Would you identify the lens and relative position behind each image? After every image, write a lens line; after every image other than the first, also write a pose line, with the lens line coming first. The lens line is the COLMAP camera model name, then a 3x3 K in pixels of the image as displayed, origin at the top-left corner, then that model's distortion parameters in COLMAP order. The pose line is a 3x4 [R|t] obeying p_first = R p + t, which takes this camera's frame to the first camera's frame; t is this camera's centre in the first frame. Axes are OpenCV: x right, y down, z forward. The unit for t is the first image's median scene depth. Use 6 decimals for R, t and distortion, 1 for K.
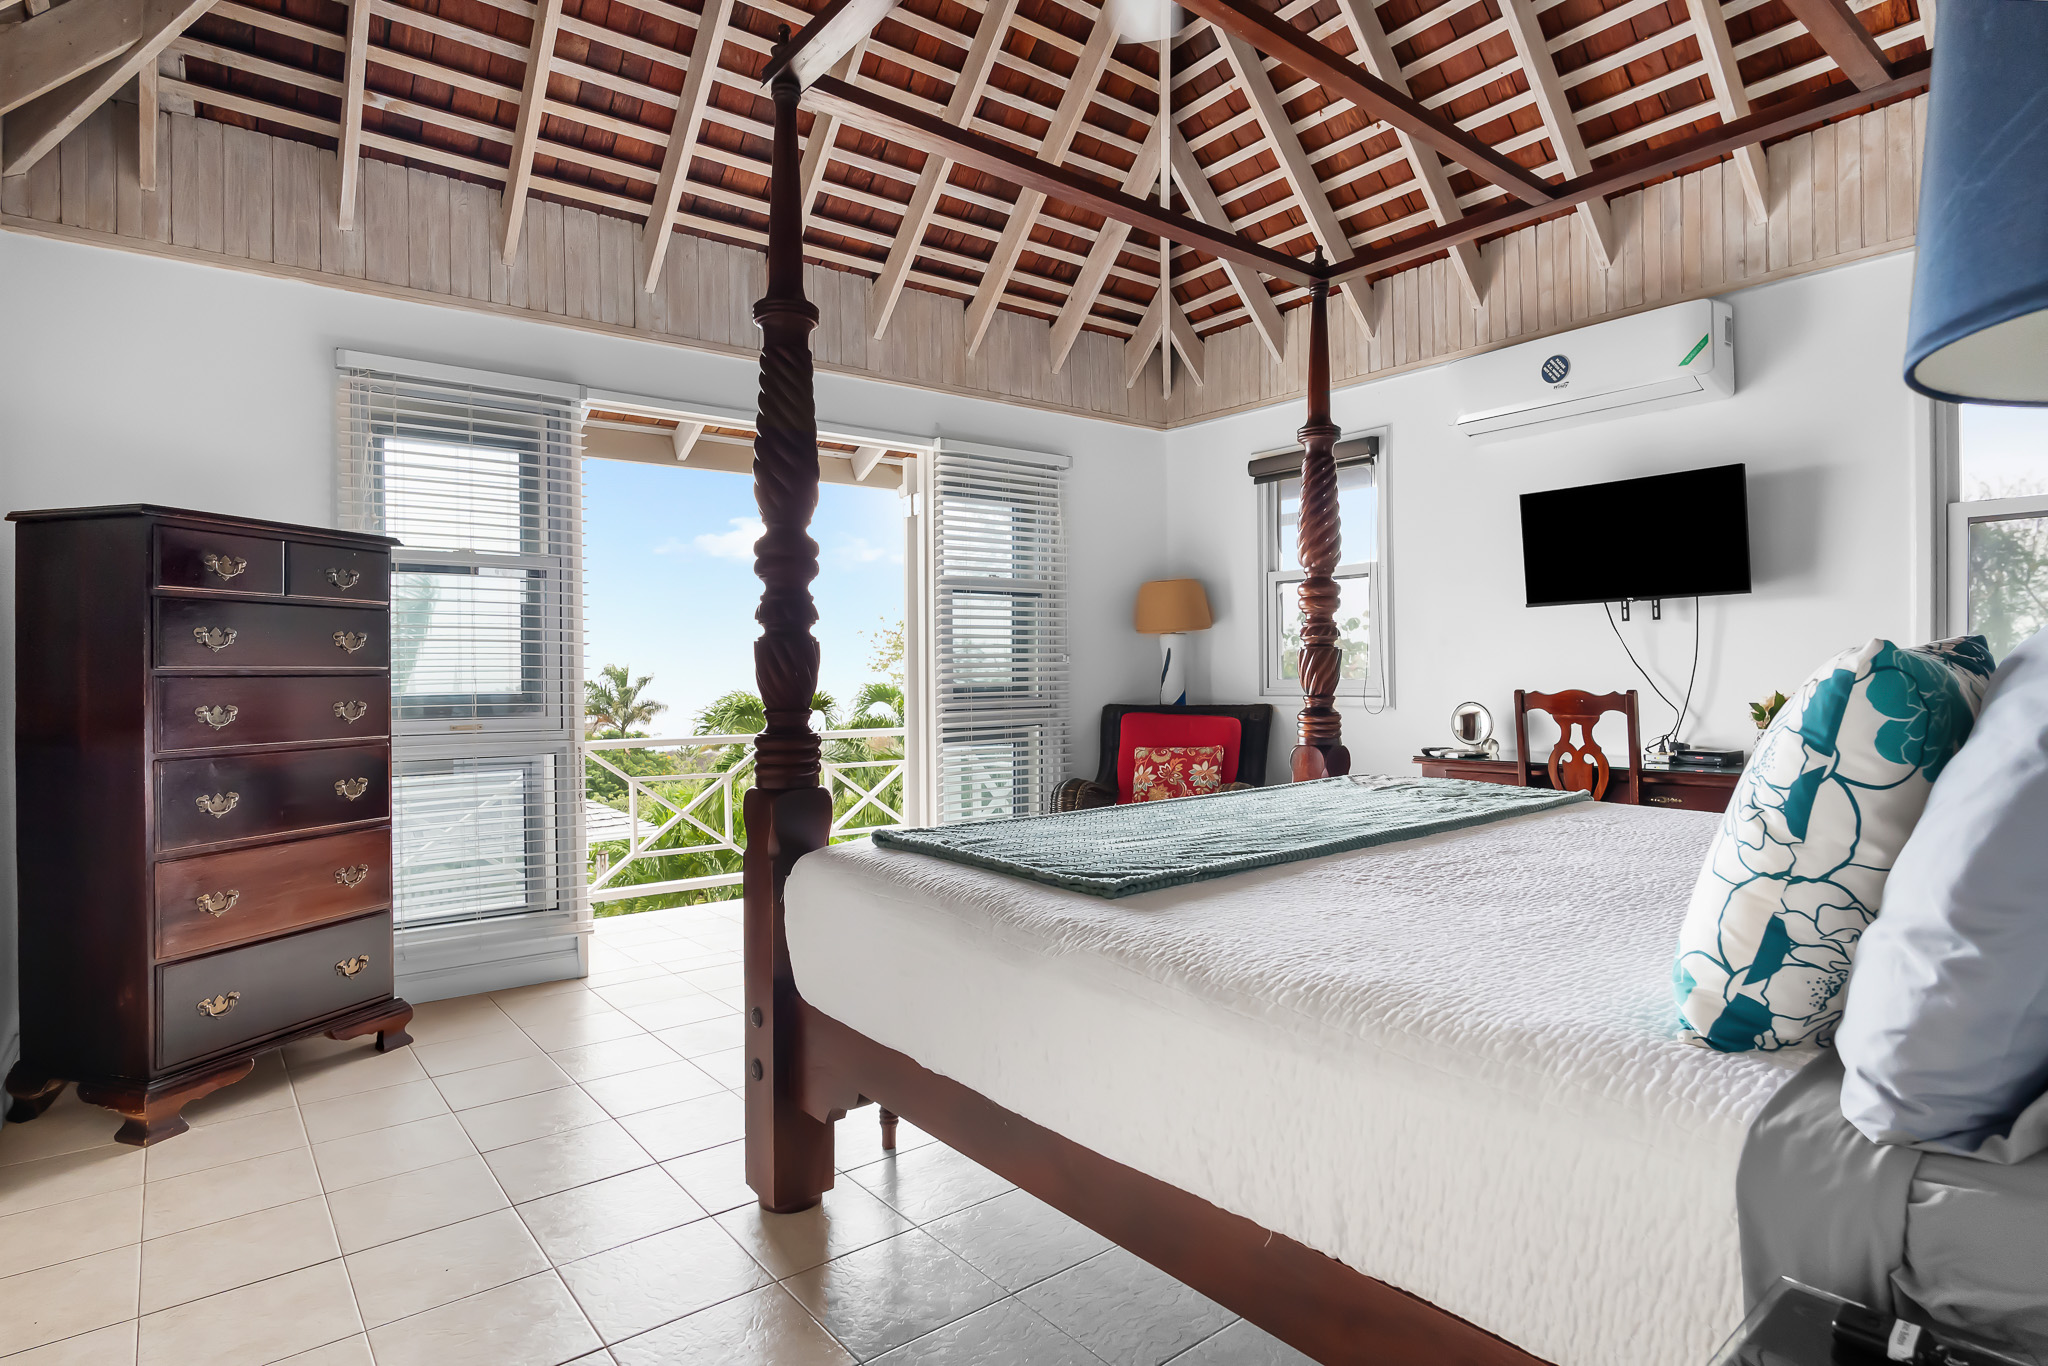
lens RADIAL K [[1078.8, 0, 1026.1], [0, 1078.8, 662.0], [0, 0, 1]] dist [-0.030855, 0.022040]
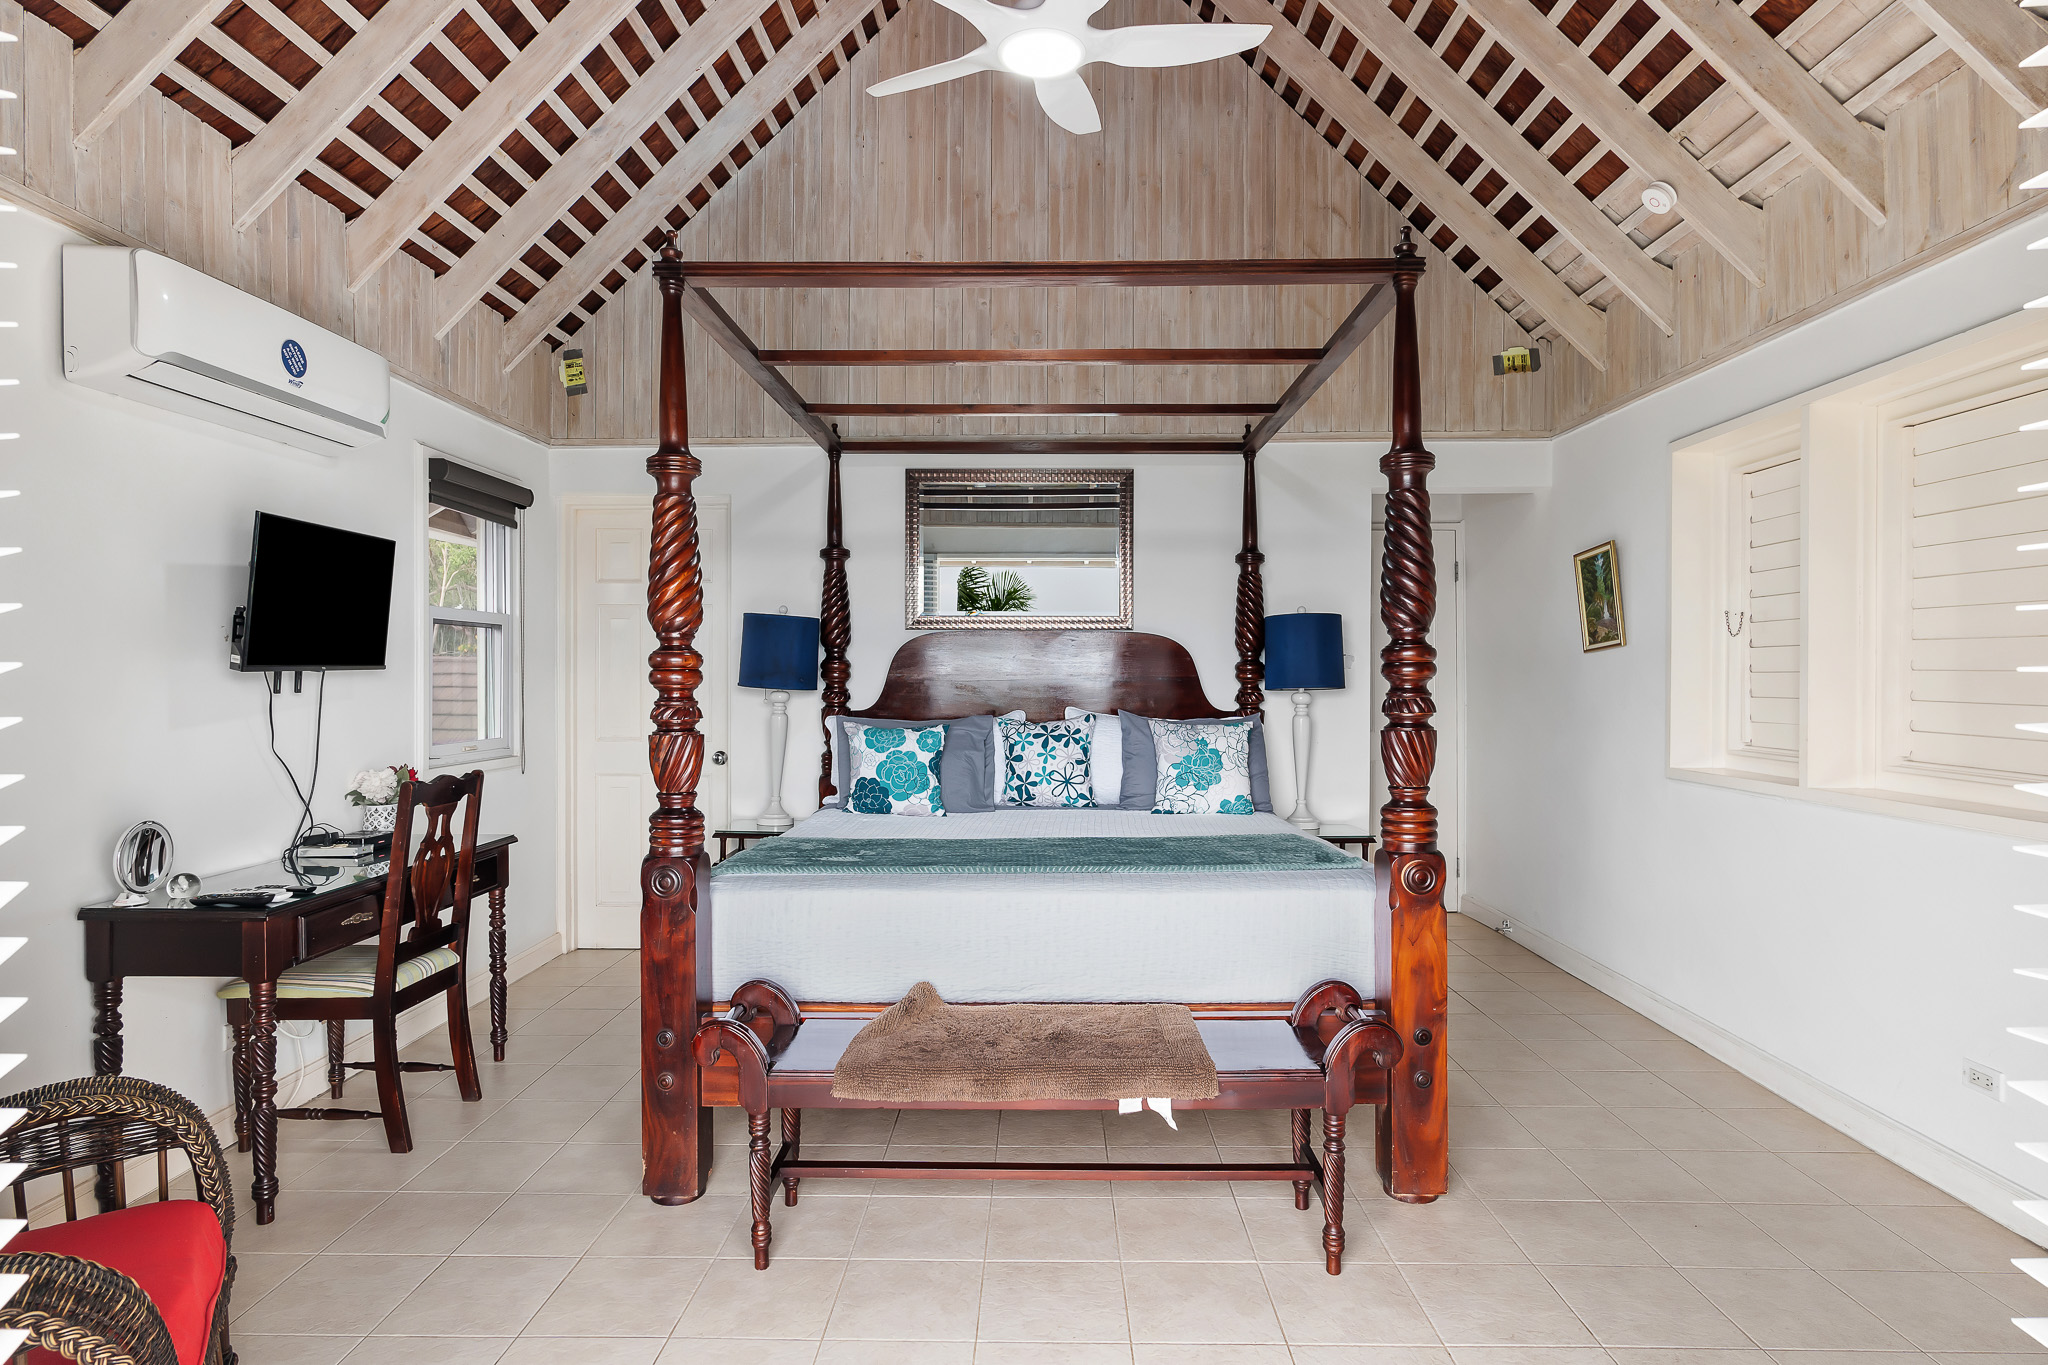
lens RADIAL K [[1078.8, 0, 1026.1], [0, 1078.8, 661.5], [0, 0, 1]] dist [-0.030855, 0.022040]
pose [[-0.772111, 0.032886, 0.634636, -0.393091], [0.010172, 0.999172, -0.039400, -0.026313], [-0.635406, -0.023965, -0.771806, 1.305532]]
